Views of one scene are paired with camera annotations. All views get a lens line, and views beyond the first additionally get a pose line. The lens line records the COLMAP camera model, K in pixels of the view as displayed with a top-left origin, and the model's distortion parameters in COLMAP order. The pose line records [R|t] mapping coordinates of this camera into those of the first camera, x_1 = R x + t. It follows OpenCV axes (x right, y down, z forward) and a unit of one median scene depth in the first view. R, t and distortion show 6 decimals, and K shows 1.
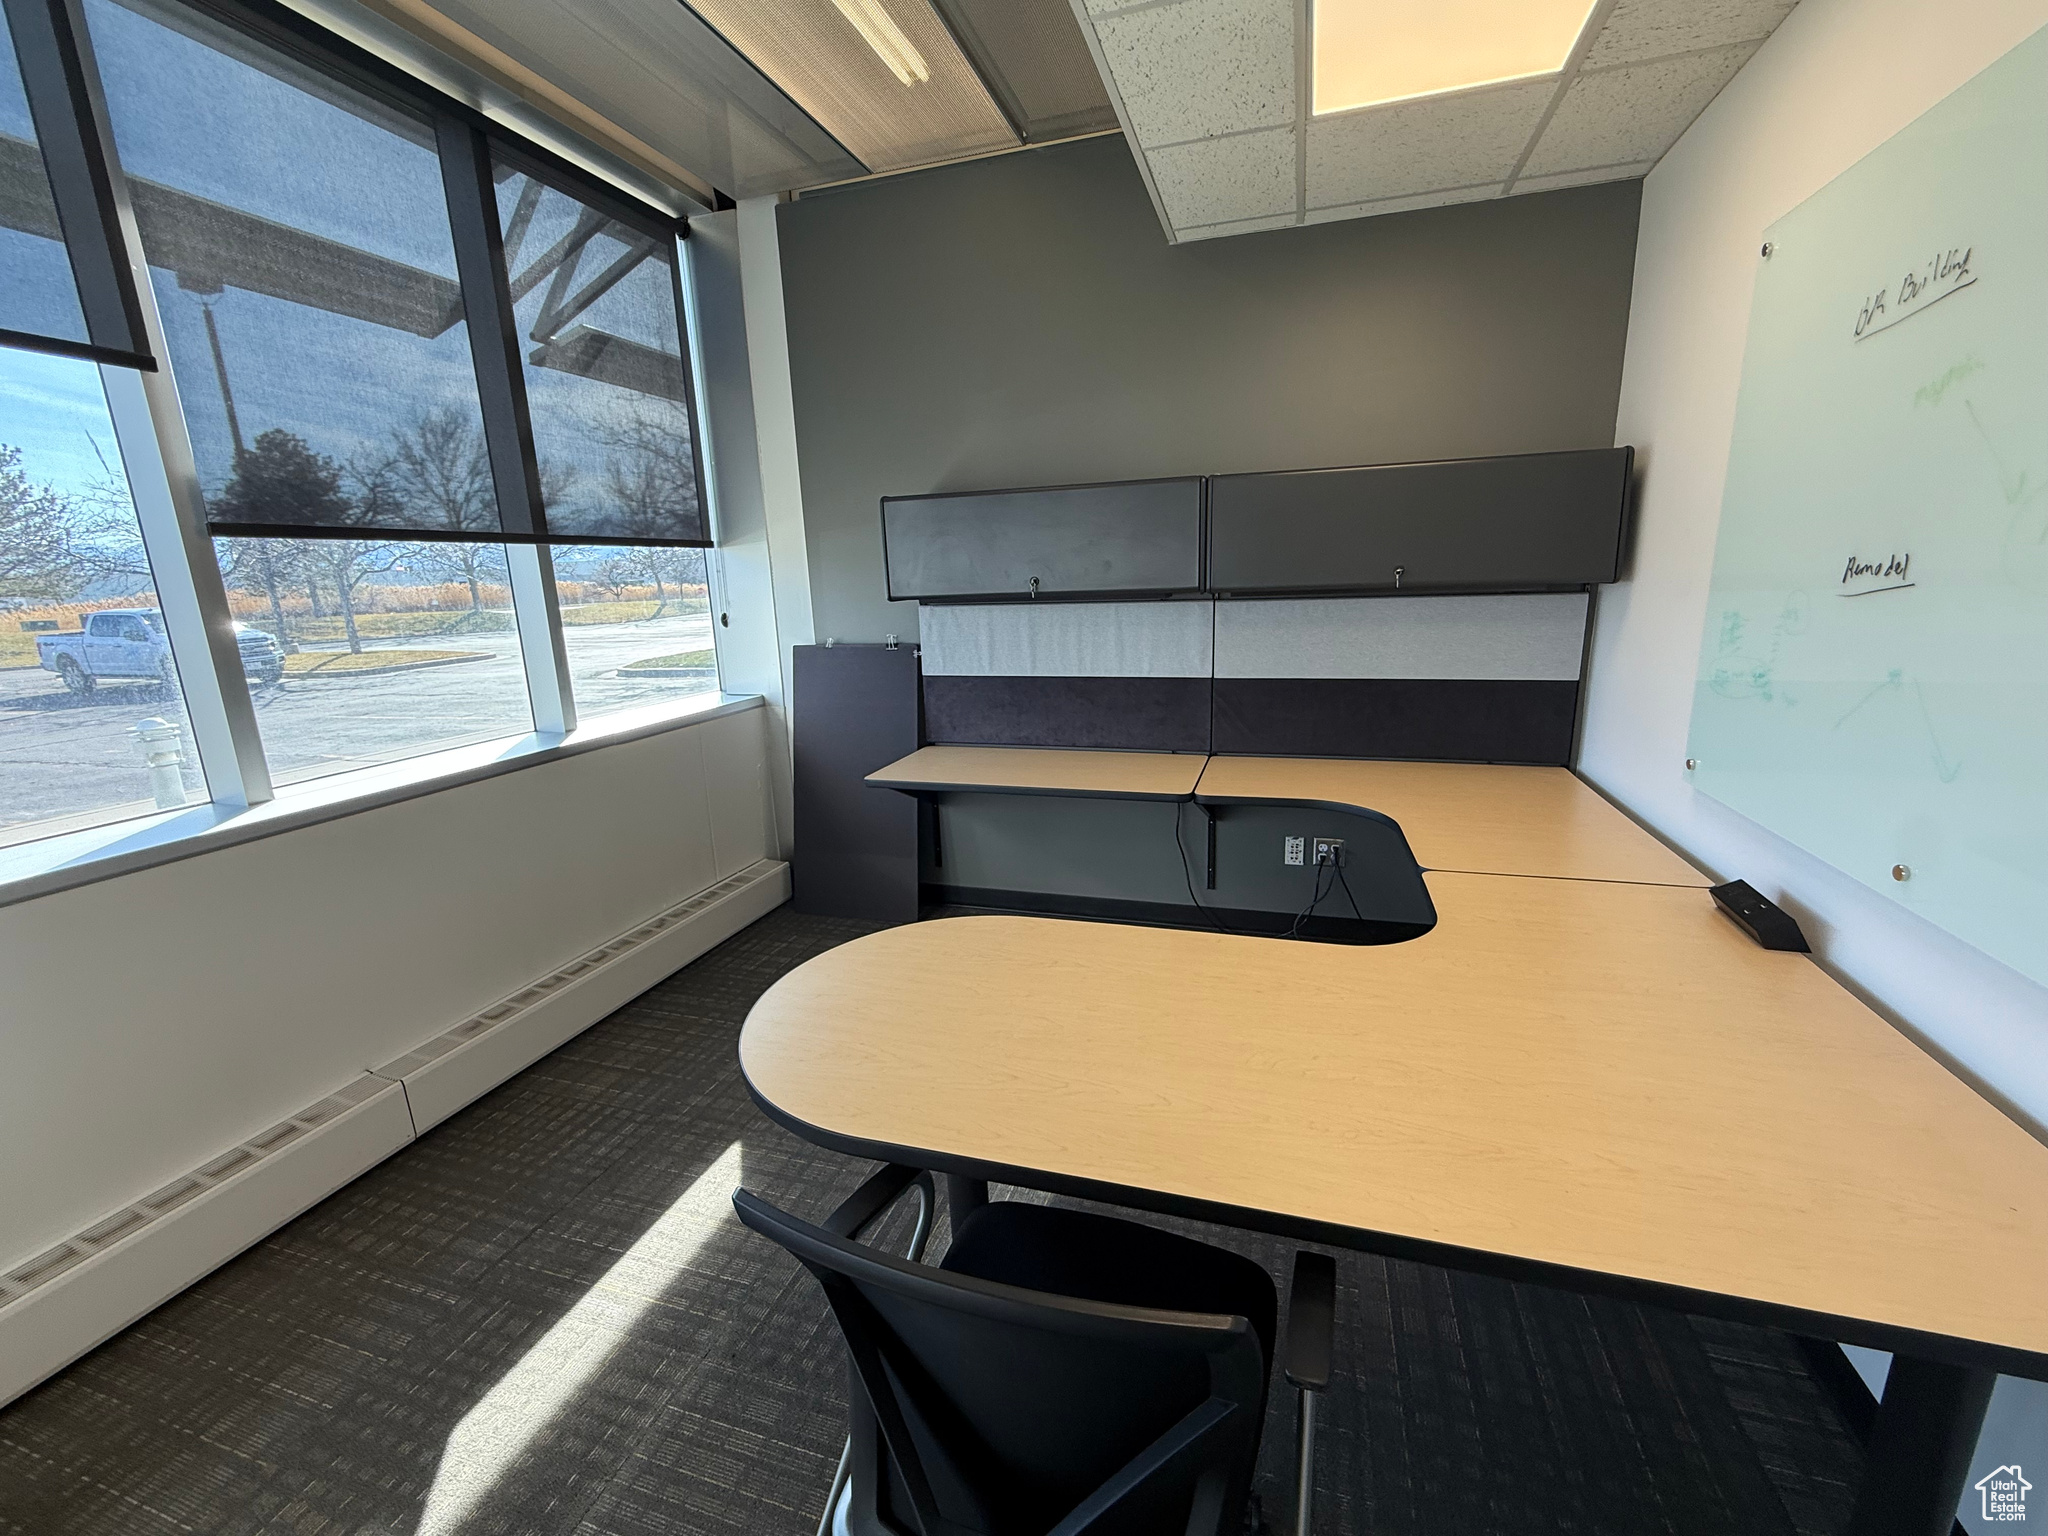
lens RADIAL K [[847.3, 0, 1034.8], [0, 847.3, 774.0], [0, 0, 1]] dist [0.001575, -0.000909]
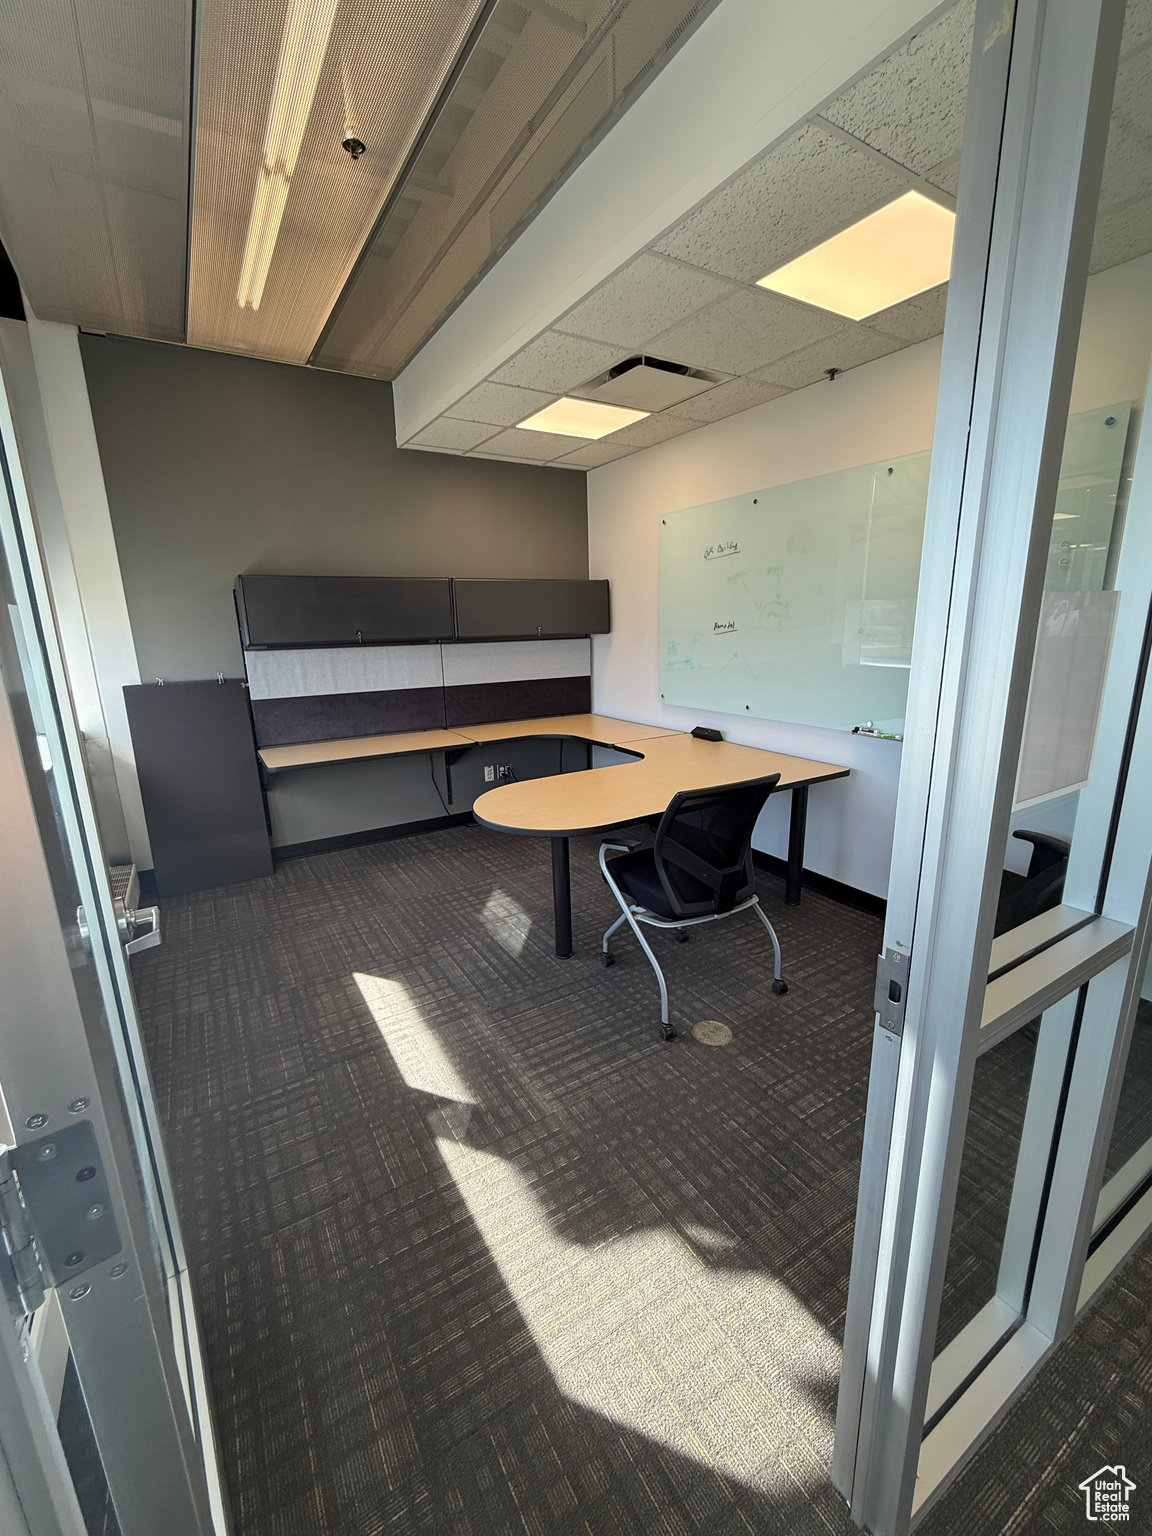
lens RADIAL K [[635.5, 0, 581.2], [0, 635.5, 780.3], [0, 0, 1]] dist [0.001575, -0.000909]
pose [[0.649660, -0.168567, 0.741301, -0.633359], [0.177589, 0.981779, 0.067616, 0.045366], [-0.739191, 0.087720, 0.667759, -0.119341]]
